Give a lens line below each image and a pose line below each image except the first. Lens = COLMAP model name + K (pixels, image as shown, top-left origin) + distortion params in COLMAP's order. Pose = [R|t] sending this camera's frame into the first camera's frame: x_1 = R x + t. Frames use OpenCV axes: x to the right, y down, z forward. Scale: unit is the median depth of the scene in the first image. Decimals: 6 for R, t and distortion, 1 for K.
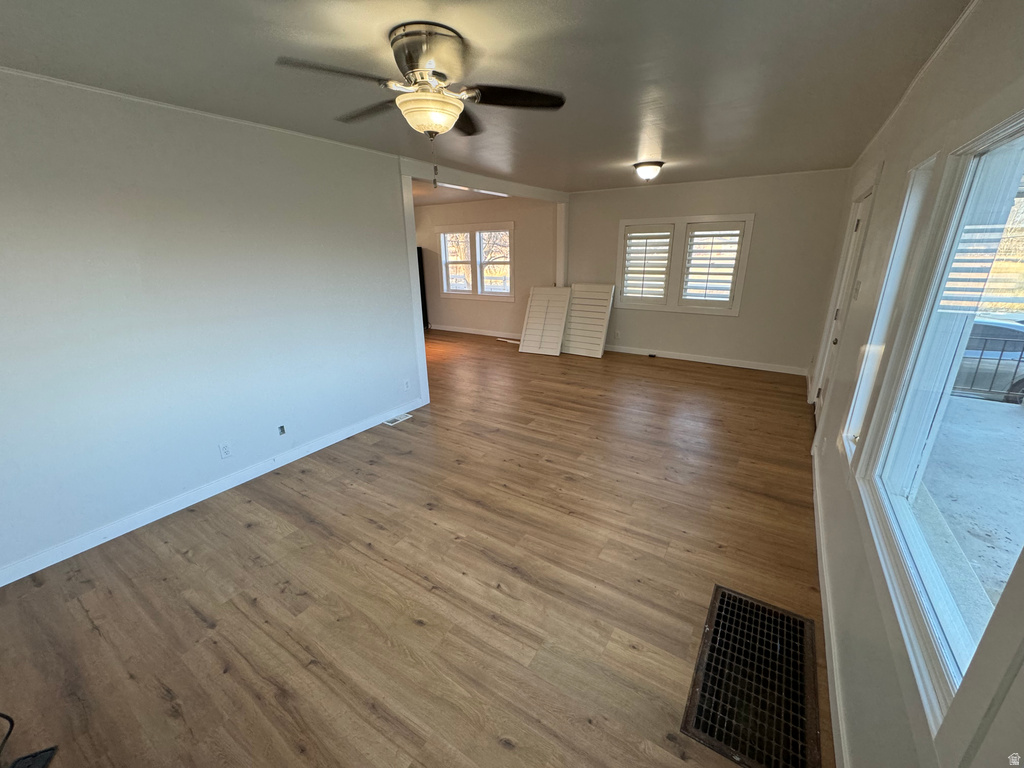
lens RADIAL K [[411.2, 0, 512.9], [0, 411.2, 384.4], [0, 0, 1]] dist [0.001124, -0.000091]
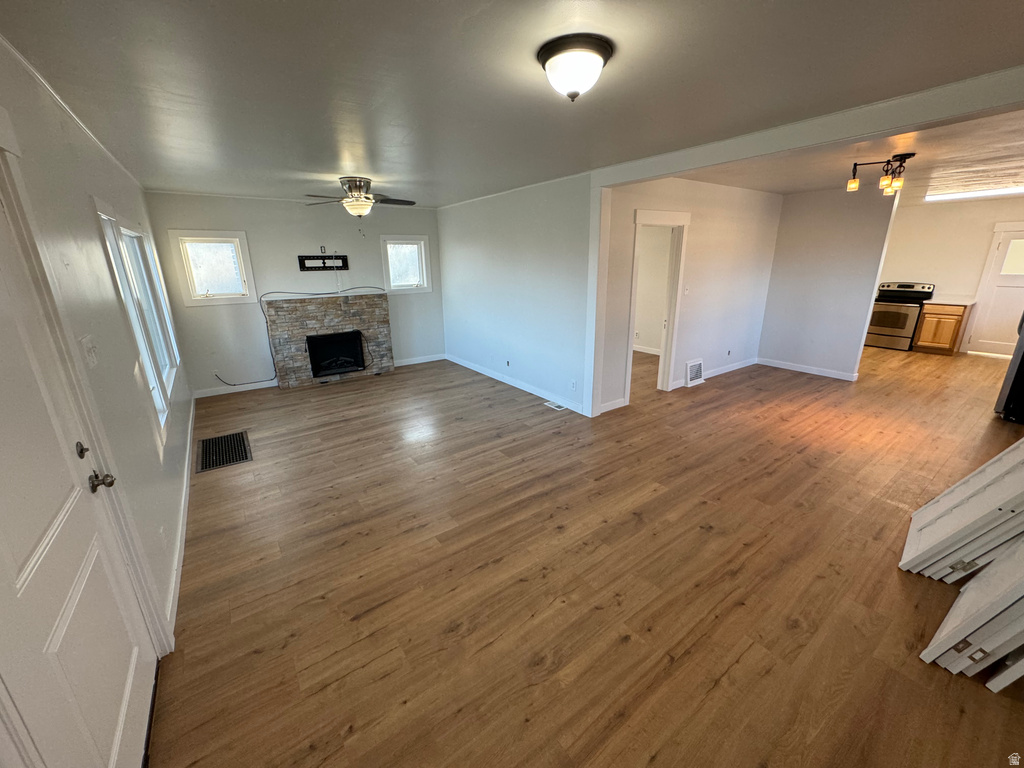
lens RADIAL K [[411.2, 0, 512.5], [0, 411.2, 383.4], [0, 0, 1]] dist [0.001124, -0.000091]
pose [[-0.366911, 0.289691, -0.884000, 0.862237], [-0.272413, 0.875159, 0.399860, -0.447220], [0.889476, 0.387526, -0.242190, 1.277522]]
